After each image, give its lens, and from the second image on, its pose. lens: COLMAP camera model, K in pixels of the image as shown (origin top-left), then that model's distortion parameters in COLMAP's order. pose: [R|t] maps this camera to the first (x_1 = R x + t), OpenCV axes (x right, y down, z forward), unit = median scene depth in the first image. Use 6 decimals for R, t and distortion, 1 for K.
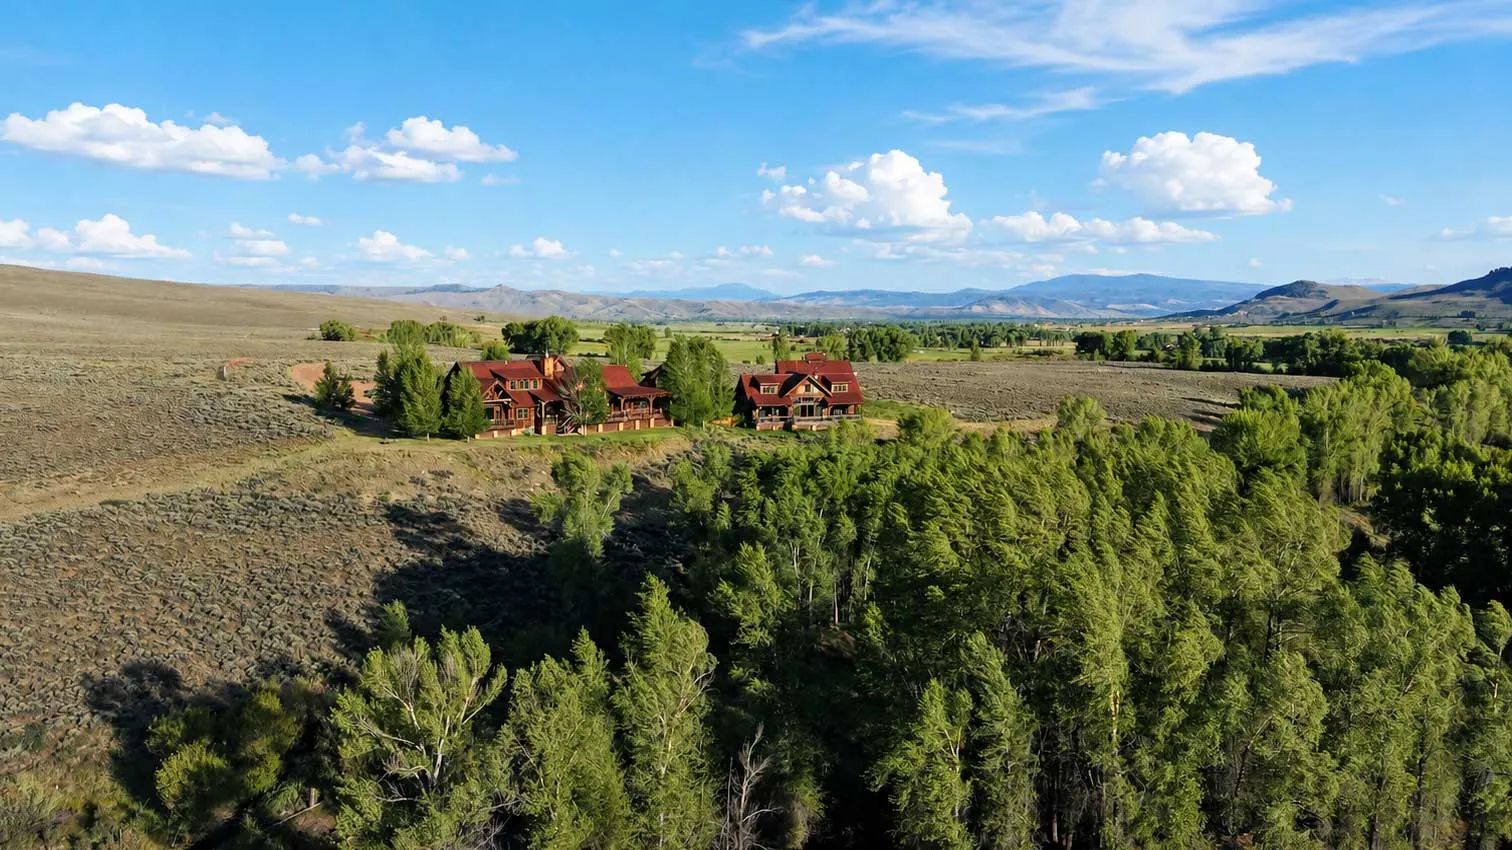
lens RADIAL K [[2334.2, 0, 757.1], [0, 2334.2, 423.1], [0, 0, 1]] dist [0.008305, 0.000000]
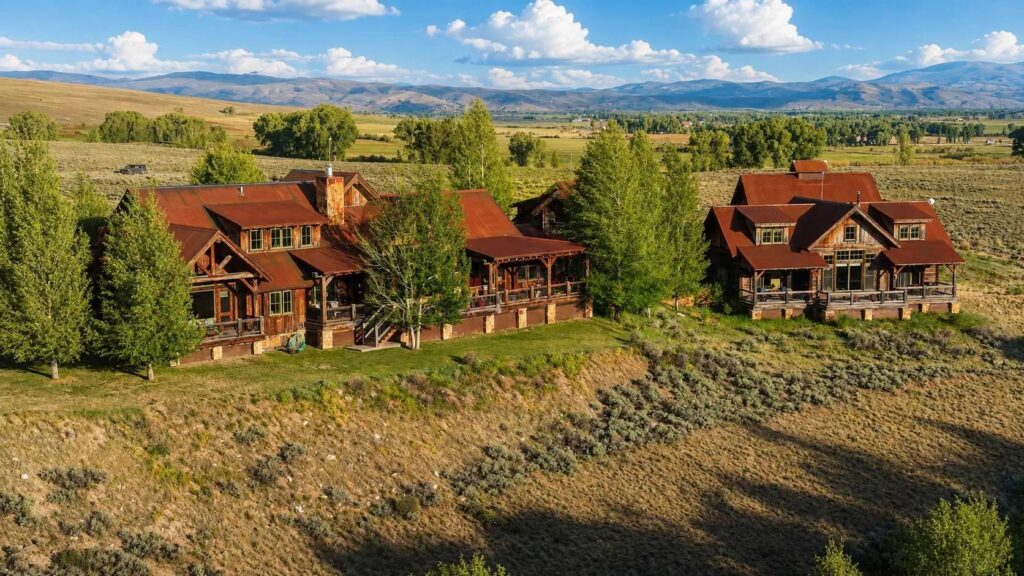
lens RADIAL K [[1580.9, 0, 511.0], [0, 1580.9, 288.9], [0, 0, 1]] dist [0.008305, 0.000000]
pose [[0.999196, -0.007758, 0.039333, -0.065348], [0.005355, 0.998133, 0.060843, -0.024446], [-0.039732, -0.060584, 0.997372, 0.670491]]
